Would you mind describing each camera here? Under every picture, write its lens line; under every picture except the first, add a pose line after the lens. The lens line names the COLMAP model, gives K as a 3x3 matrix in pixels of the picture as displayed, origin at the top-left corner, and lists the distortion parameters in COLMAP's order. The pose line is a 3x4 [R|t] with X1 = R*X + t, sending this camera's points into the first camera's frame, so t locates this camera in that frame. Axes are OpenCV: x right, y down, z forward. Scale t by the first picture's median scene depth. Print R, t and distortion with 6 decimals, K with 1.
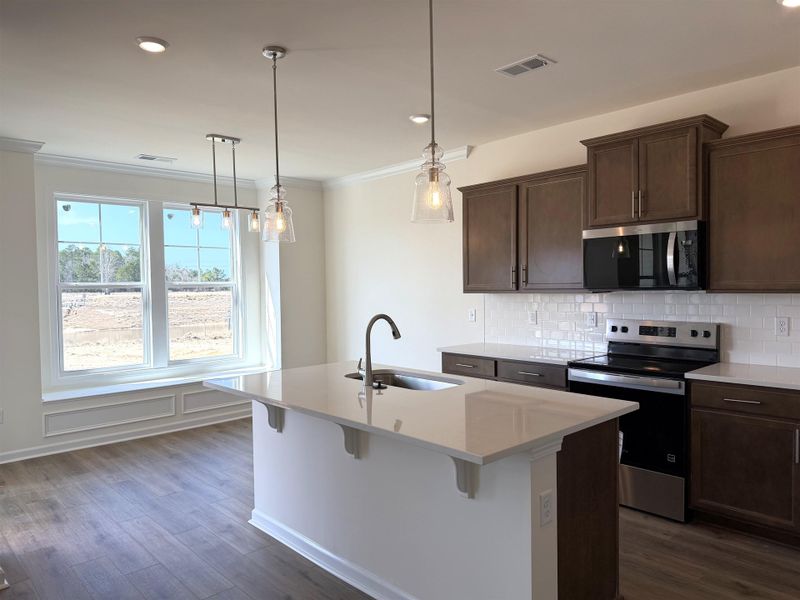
lens RADIAL K [[558.7, 0, 404.7], [0, 558.7, 301.2], [0, 0, 1]] dist [-0.004374, -0.002526]
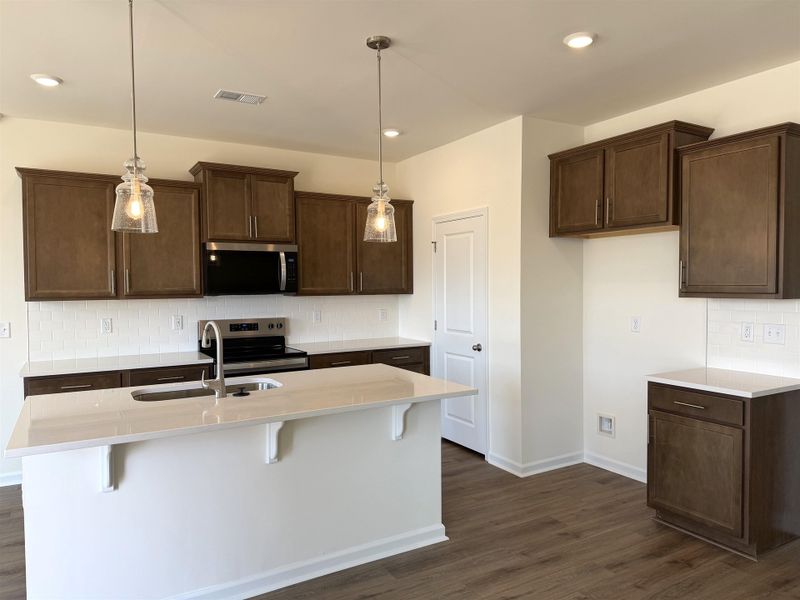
lens RADIAL K [[558.7, 0, 404.7], [0, 558.7, 301.2], [0, 0, 1]] dist [-0.004374, -0.002526]
pose [[0.217829, -0.022849, 0.975719, -0.684845], [0.031192, 0.999378, 0.016439, -0.014099], [-0.975488, 0.026854, 0.218406, 0.360695]]
